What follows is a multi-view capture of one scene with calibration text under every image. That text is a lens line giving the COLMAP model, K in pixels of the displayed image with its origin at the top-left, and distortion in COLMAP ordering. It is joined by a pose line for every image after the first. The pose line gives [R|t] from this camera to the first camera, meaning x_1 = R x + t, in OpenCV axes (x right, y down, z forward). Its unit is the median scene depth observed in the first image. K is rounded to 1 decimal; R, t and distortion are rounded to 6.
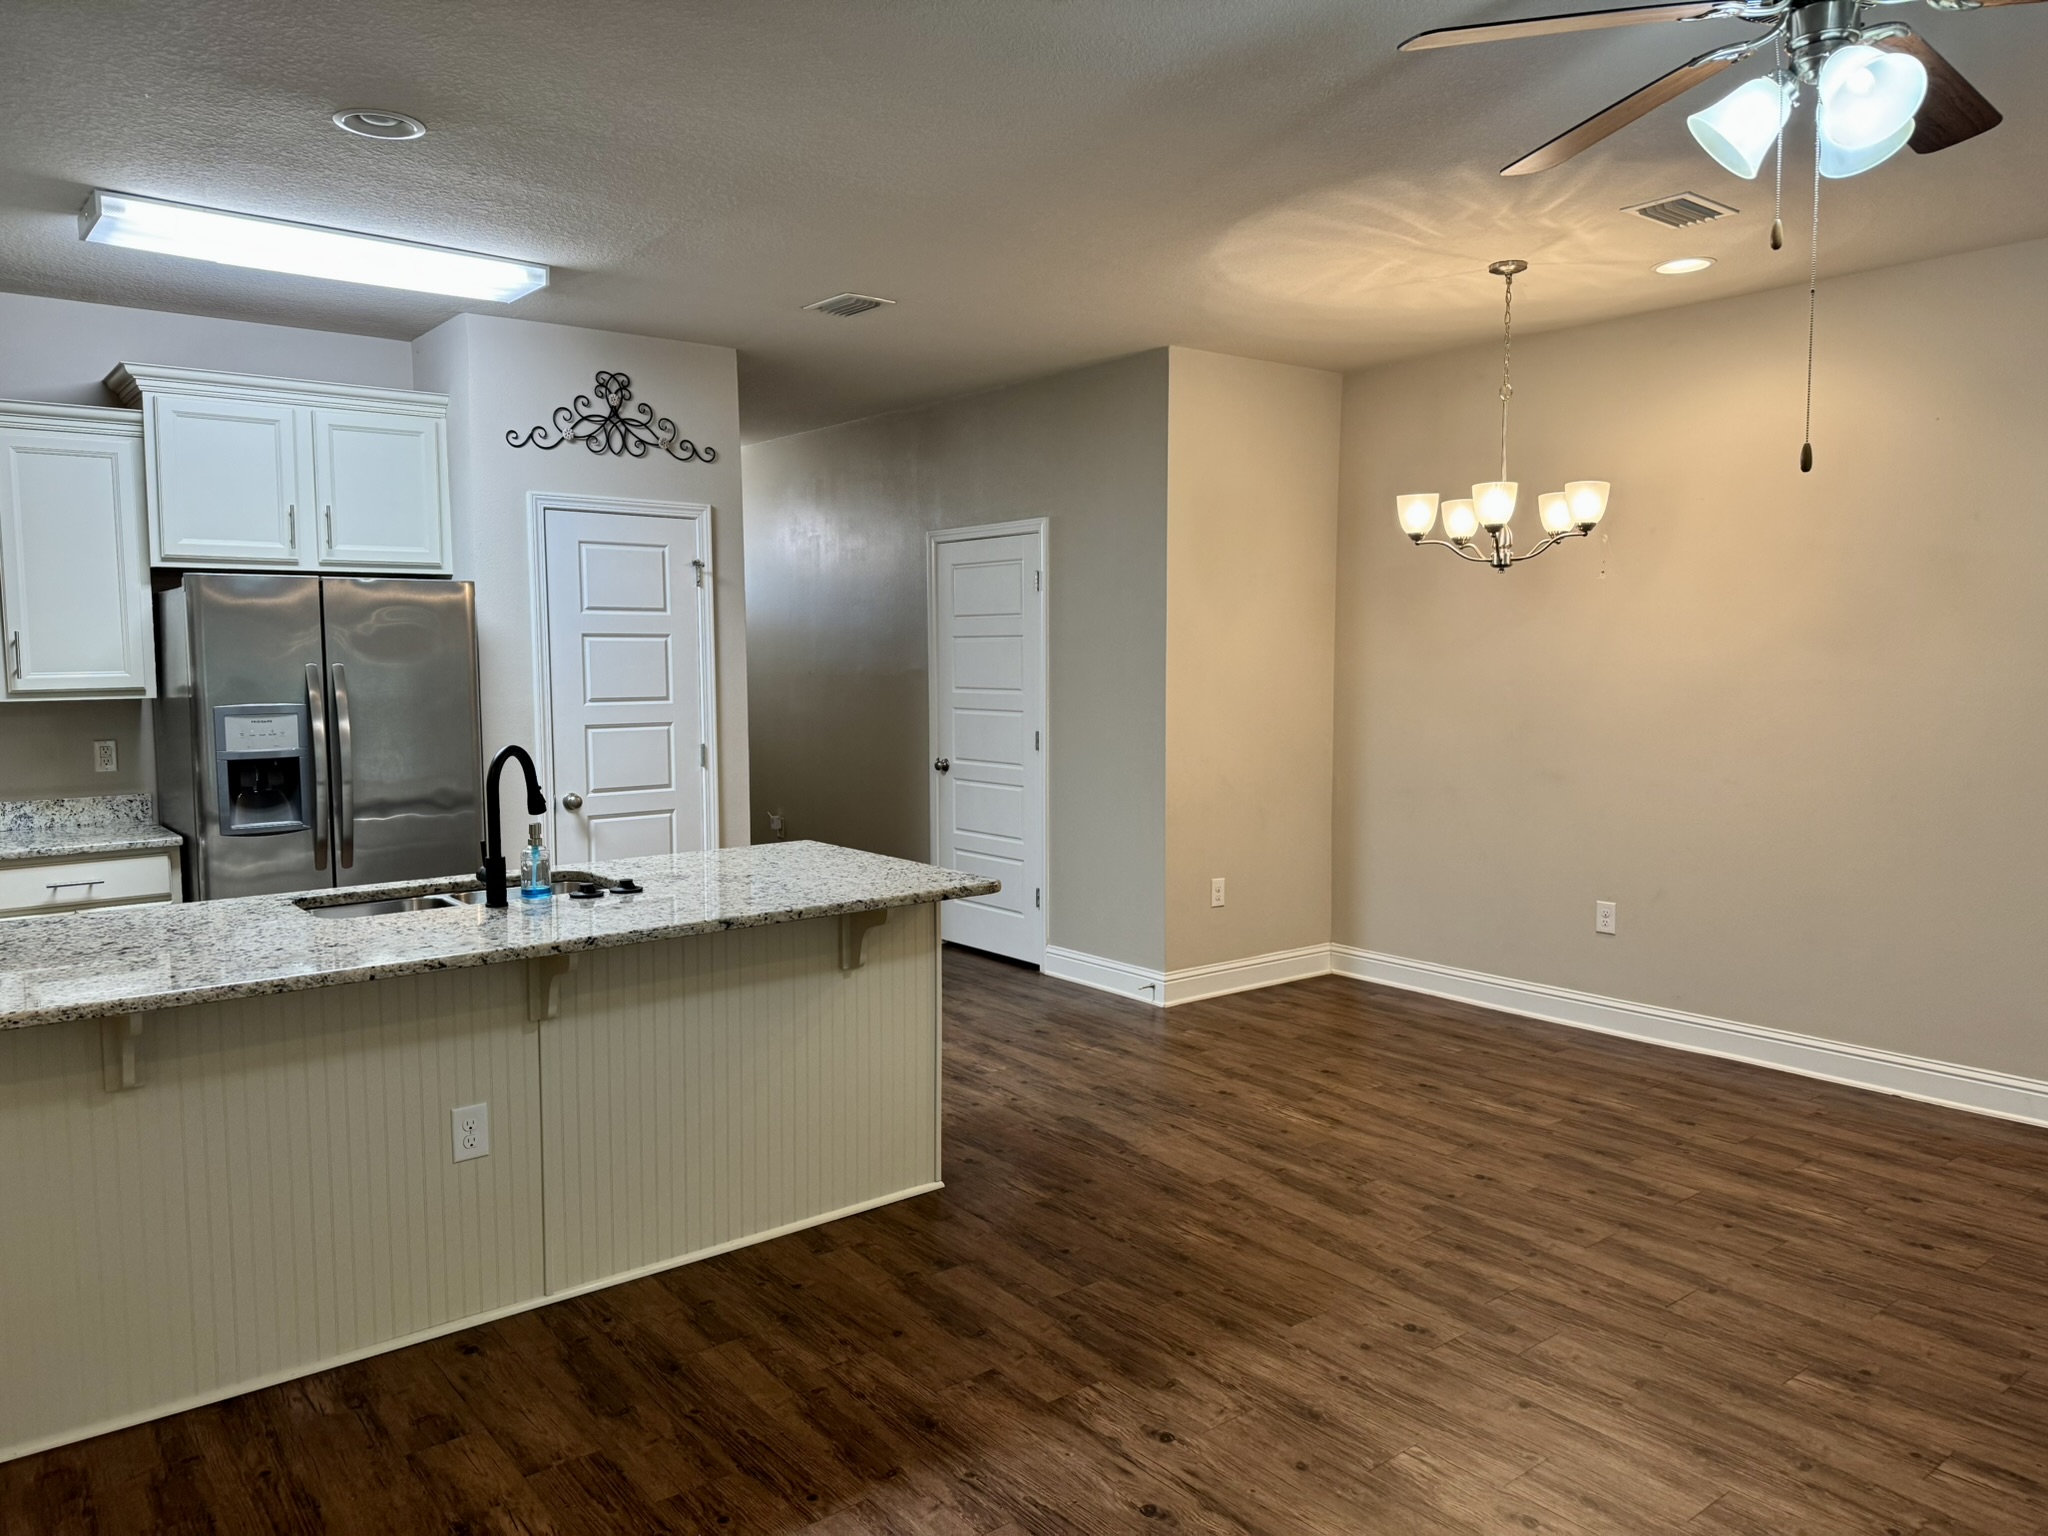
lens RADIAL K [[1434.1, 0, 1024.0], [0, 1434.1, 768.0], [0, 0, 1]] dist [0.047626, 0.000252]
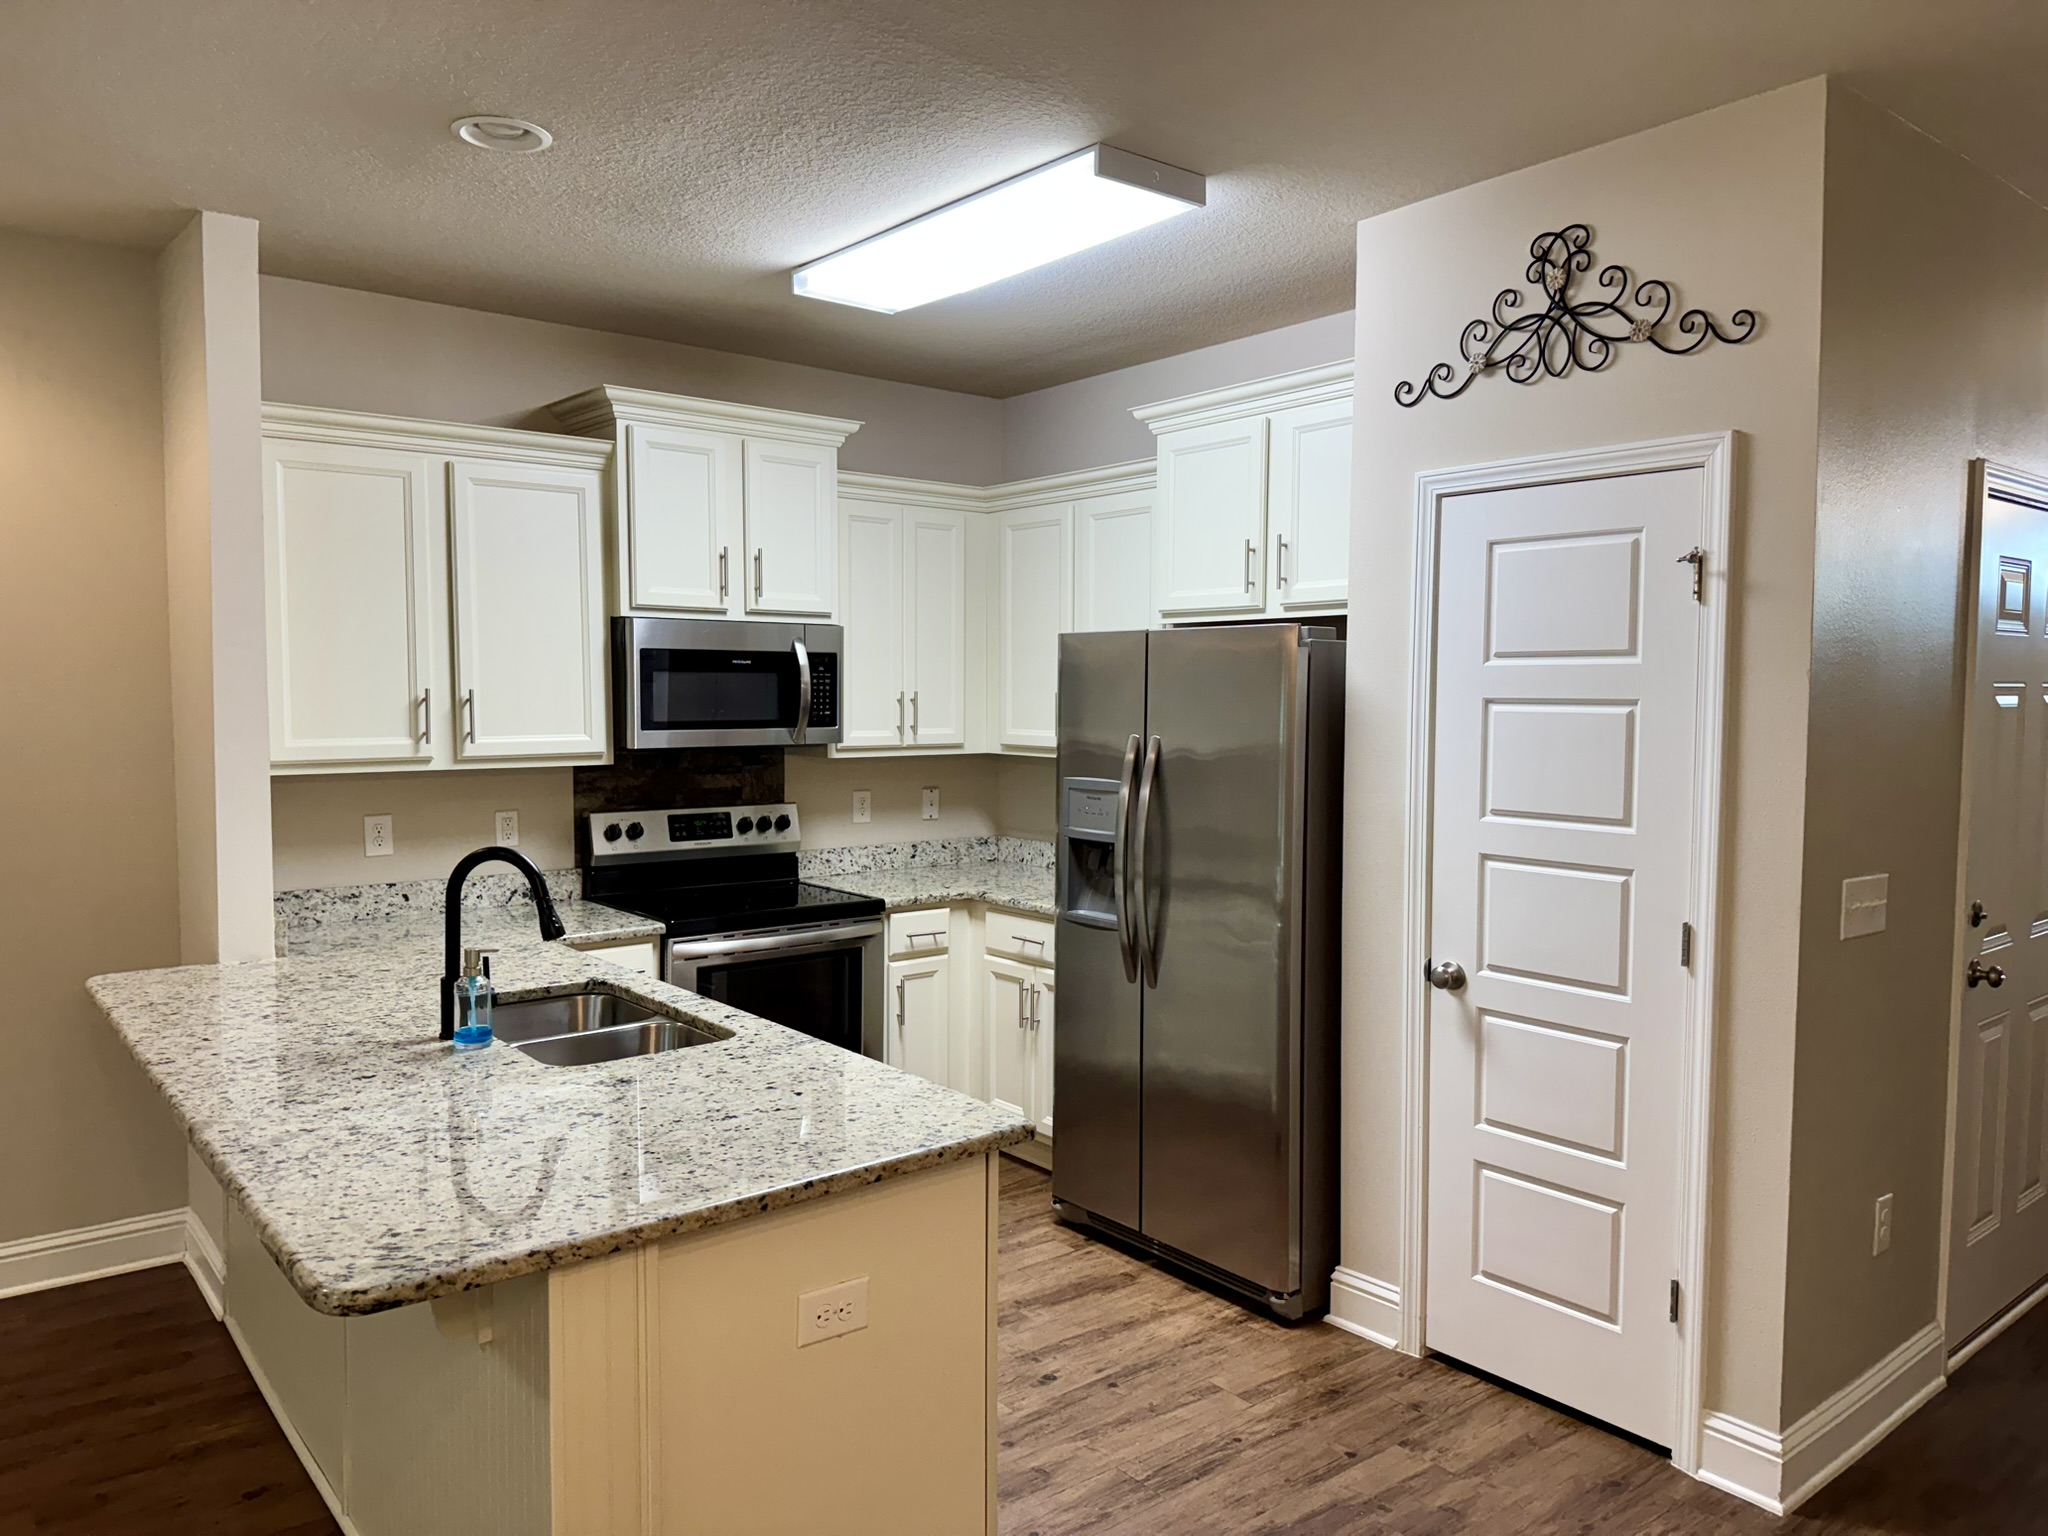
lens RADIAL K [[1434.1, 0, 1024.0], [0, 1434.1, 768.0], [0, 0, 1]] dist [0.047626, 0.000252]
pose [[0.014676, 0.055104, -0.998373, 0.279774], [-0.102499, 0.993303, 0.053318, -0.075748], [0.994625, 0.101550, 0.020225, 0.798194]]
